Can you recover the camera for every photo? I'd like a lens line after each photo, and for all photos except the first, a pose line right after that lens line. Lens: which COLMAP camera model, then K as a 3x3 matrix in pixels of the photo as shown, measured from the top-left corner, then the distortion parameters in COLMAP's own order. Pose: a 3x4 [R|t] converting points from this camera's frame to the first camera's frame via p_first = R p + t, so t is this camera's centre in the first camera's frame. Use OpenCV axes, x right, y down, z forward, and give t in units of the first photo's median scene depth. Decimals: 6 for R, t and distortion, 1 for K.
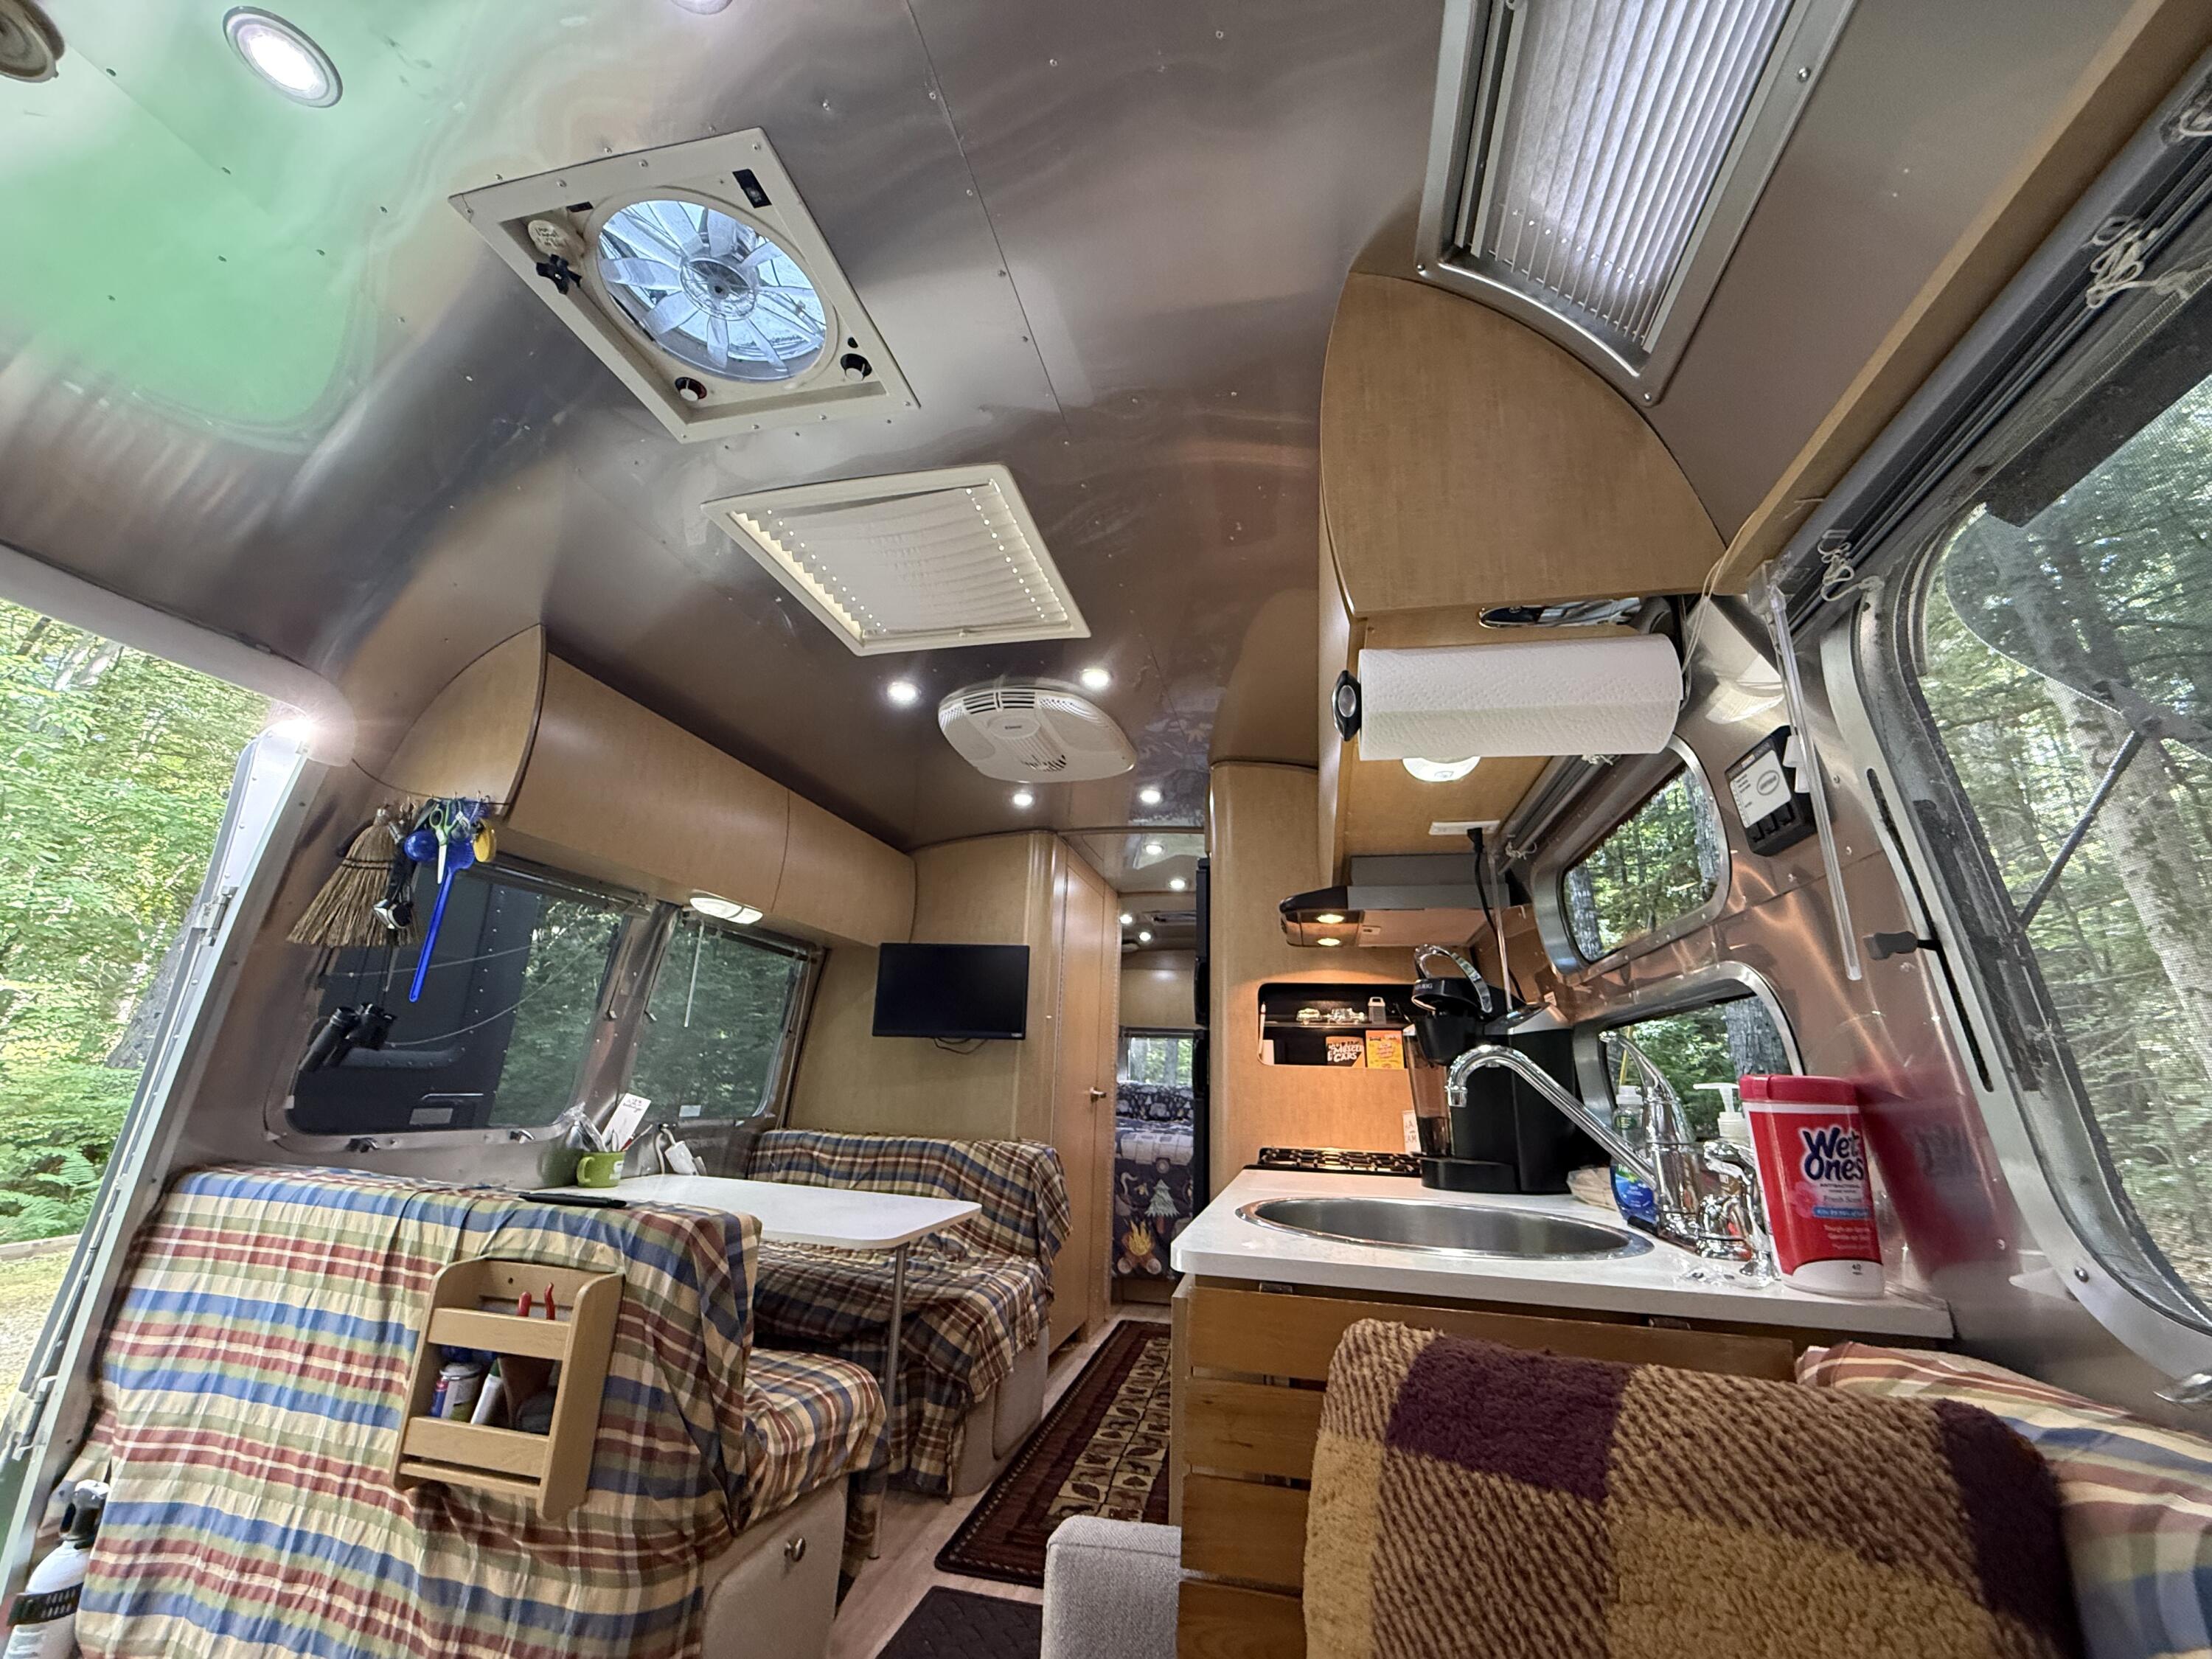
lens RADIAL K [[879.7, 0, 1103.2], [0, 879.7, 824.9], [0, 0, 1]] dist [0.001225, 0.000304]
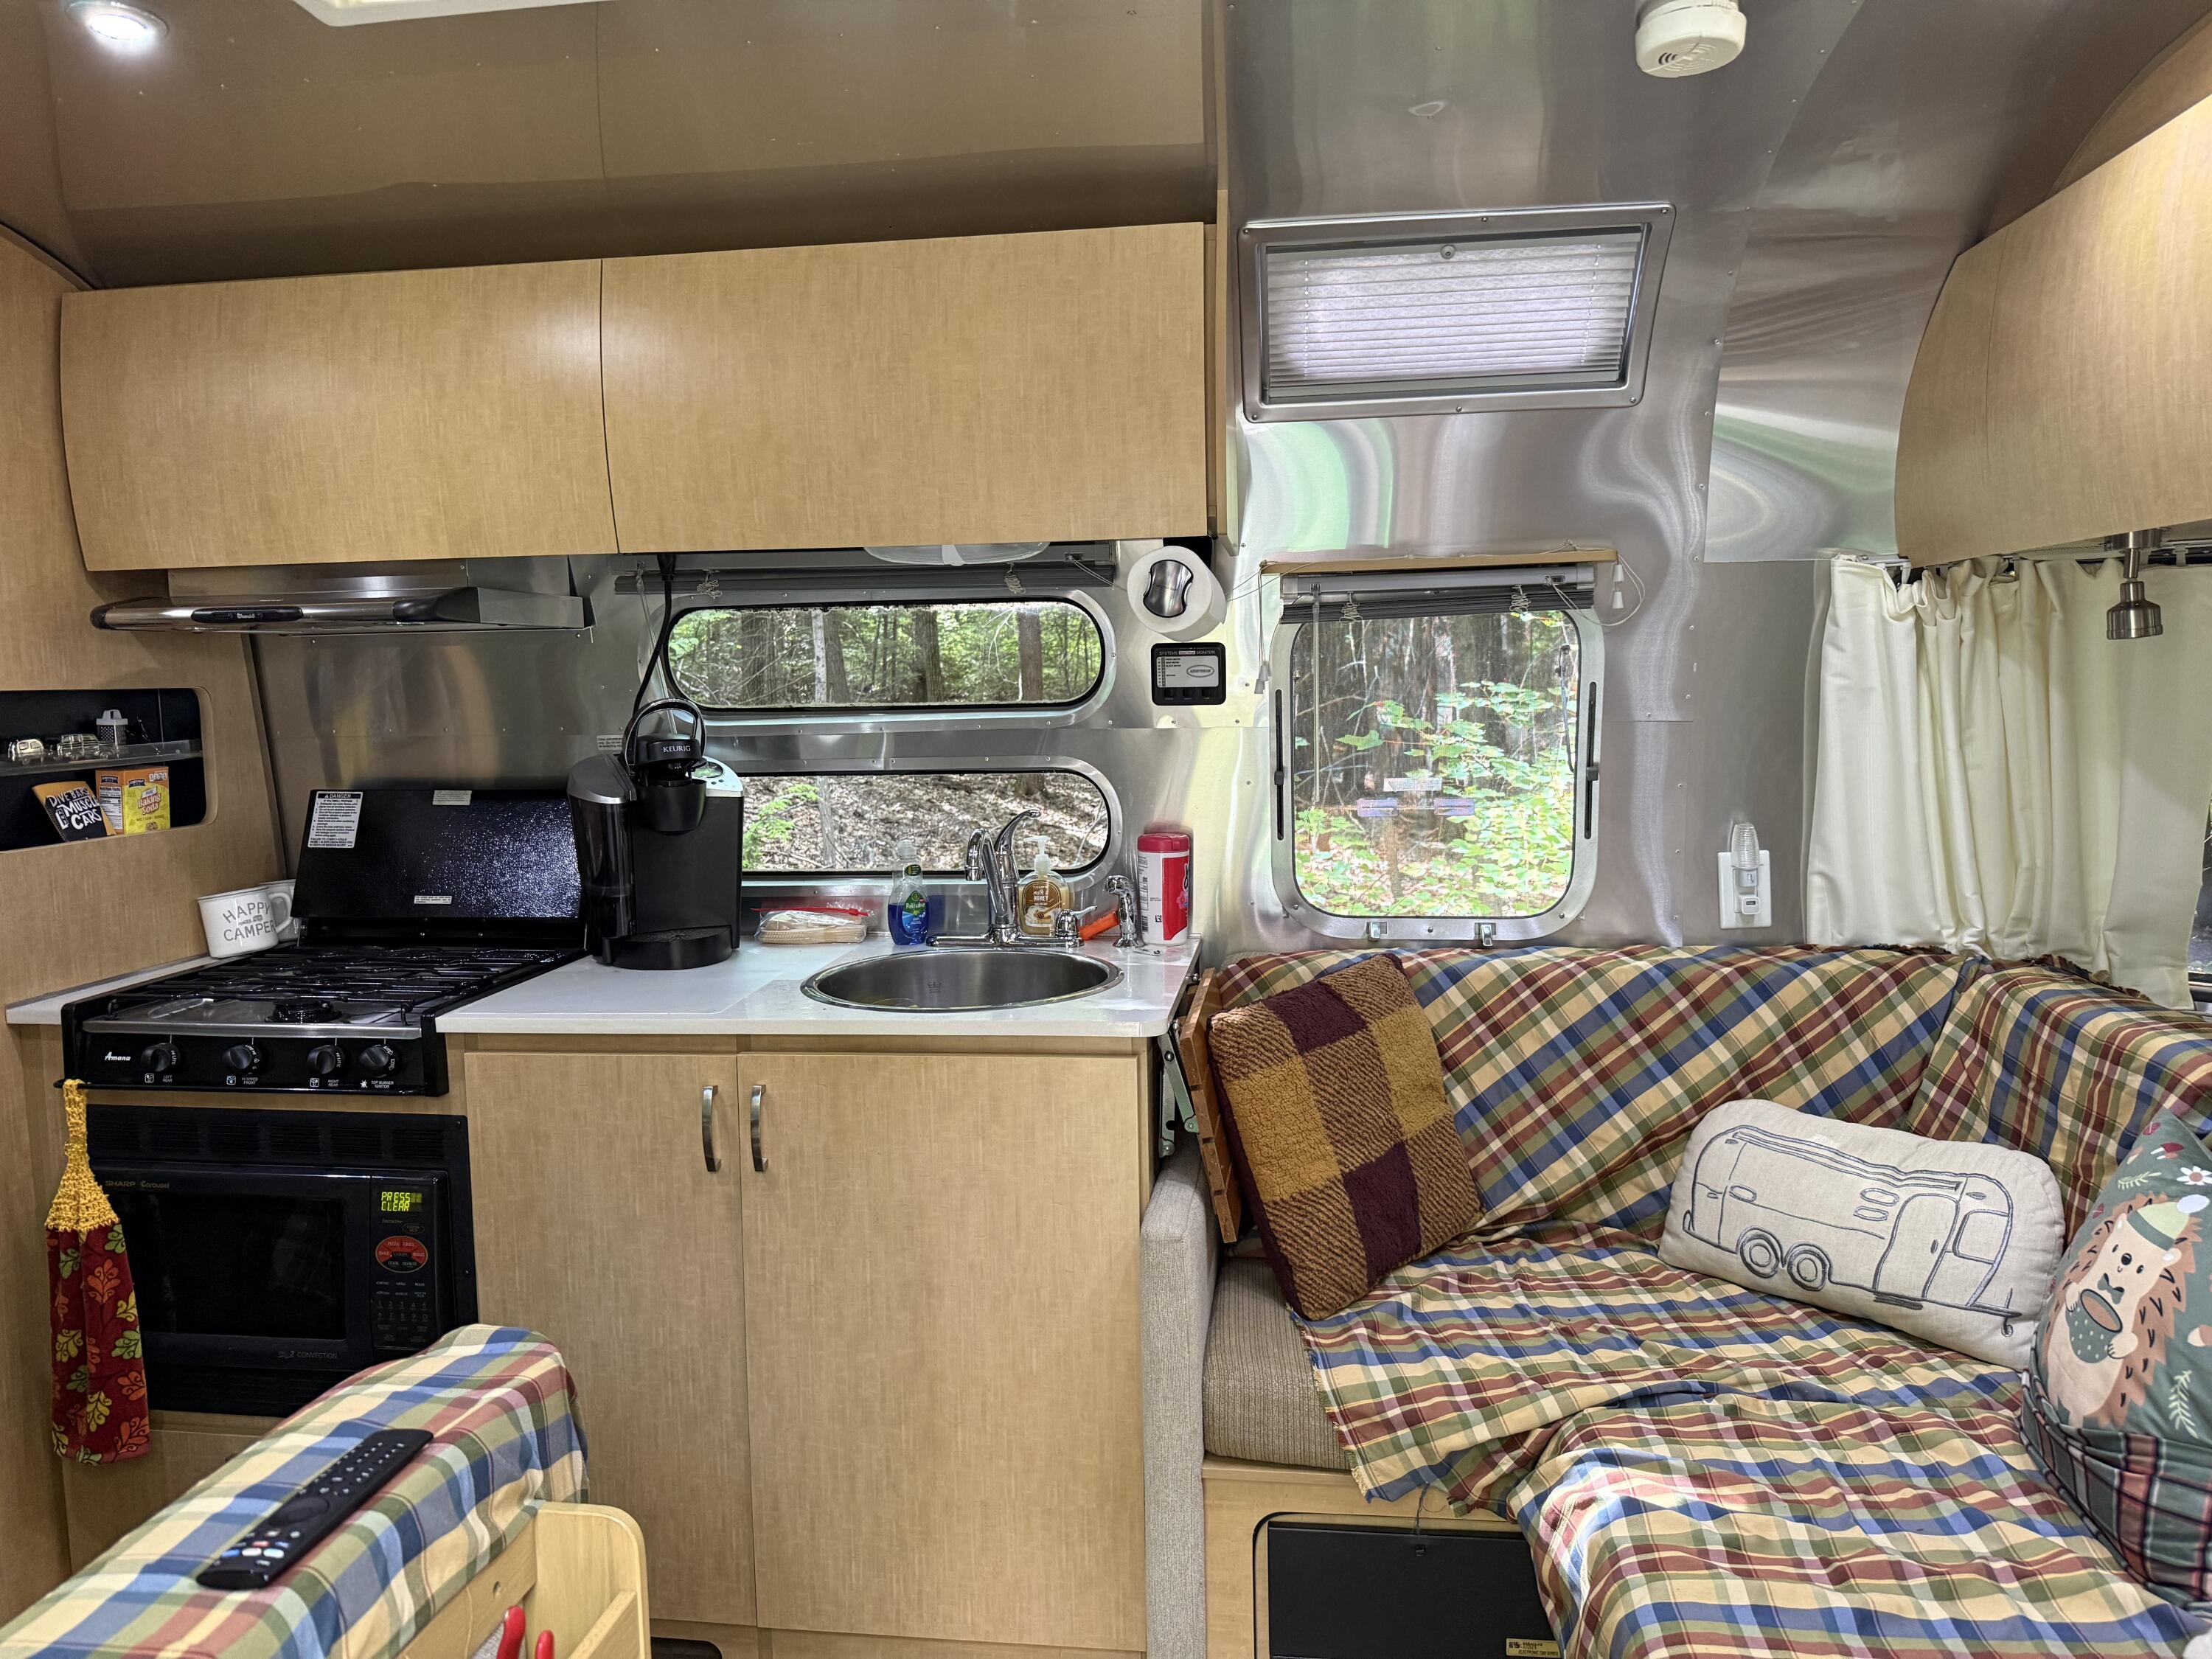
lens RADIAL K [[1548.8, 0, 1098.8], [0, 1548.8, 829.6], [0, 0, 1]] dist [0.068597, -0.099016]
pose [[-0.090838, -0.133234, 0.986913, -0.699889], [-0.267365, 0.957890, 0.104707, -0.003481], [-0.959304, -0.254355, -0.122635, 0.467965]]
